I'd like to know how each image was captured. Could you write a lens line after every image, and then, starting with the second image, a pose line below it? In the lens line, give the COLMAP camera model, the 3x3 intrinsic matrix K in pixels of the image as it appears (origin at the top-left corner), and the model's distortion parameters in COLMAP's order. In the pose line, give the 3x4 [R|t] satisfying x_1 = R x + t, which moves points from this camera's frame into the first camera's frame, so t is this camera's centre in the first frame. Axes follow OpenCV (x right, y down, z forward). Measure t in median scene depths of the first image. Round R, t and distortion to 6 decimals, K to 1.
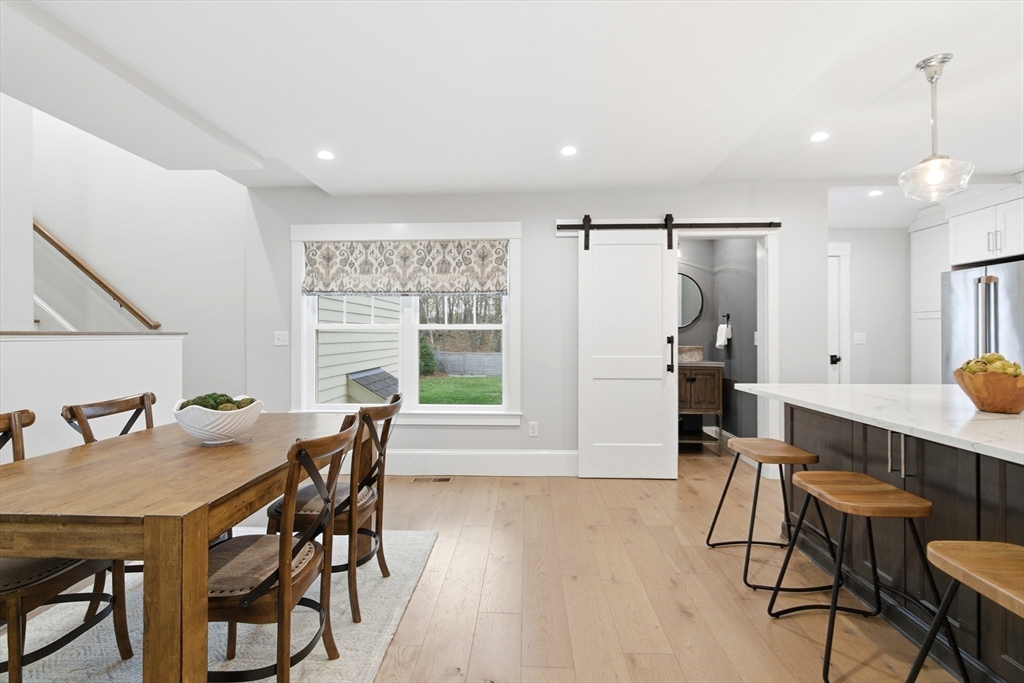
lens RADIAL K [[455.3, 0, 511.6], [0, 455.3, 340.4], [0, 0, 1]] dist [0.007055, 0.000064]
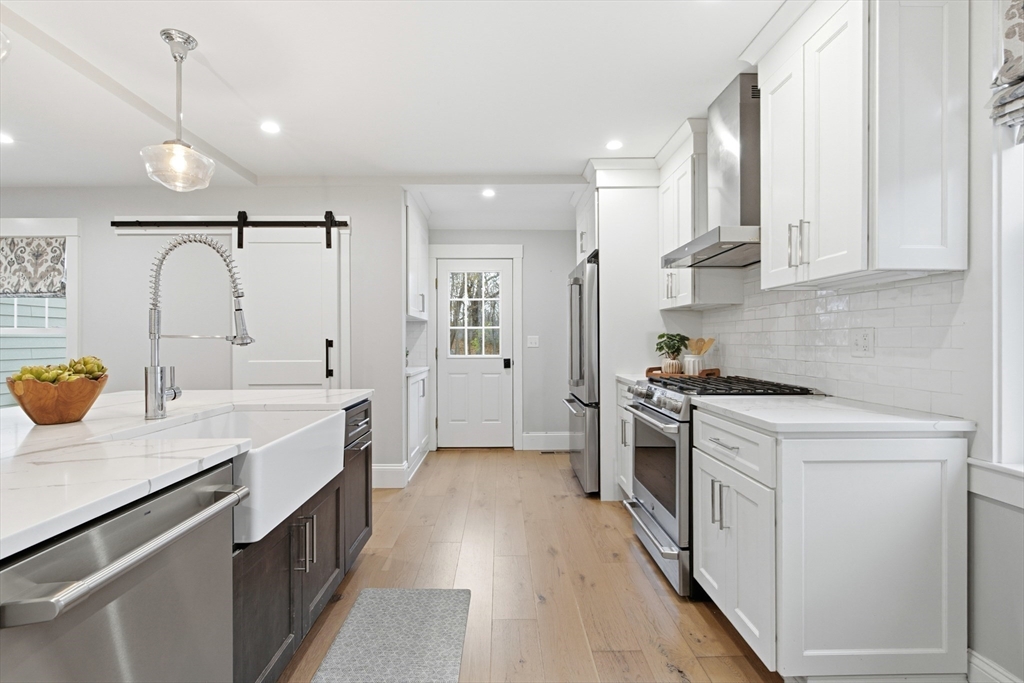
lens RADIAL K [[465.7, 0, 508.8], [0, 465.7, 344.3], [0, 0, 1]] dist [-0.004172, -0.000383]
pose [[0.998714, -0.002363, 0.050634, 0.842356], [0.001874, 0.999951, 0.009693, -0.010182], [-0.050655, -0.009585, 0.998670, 0.009811]]
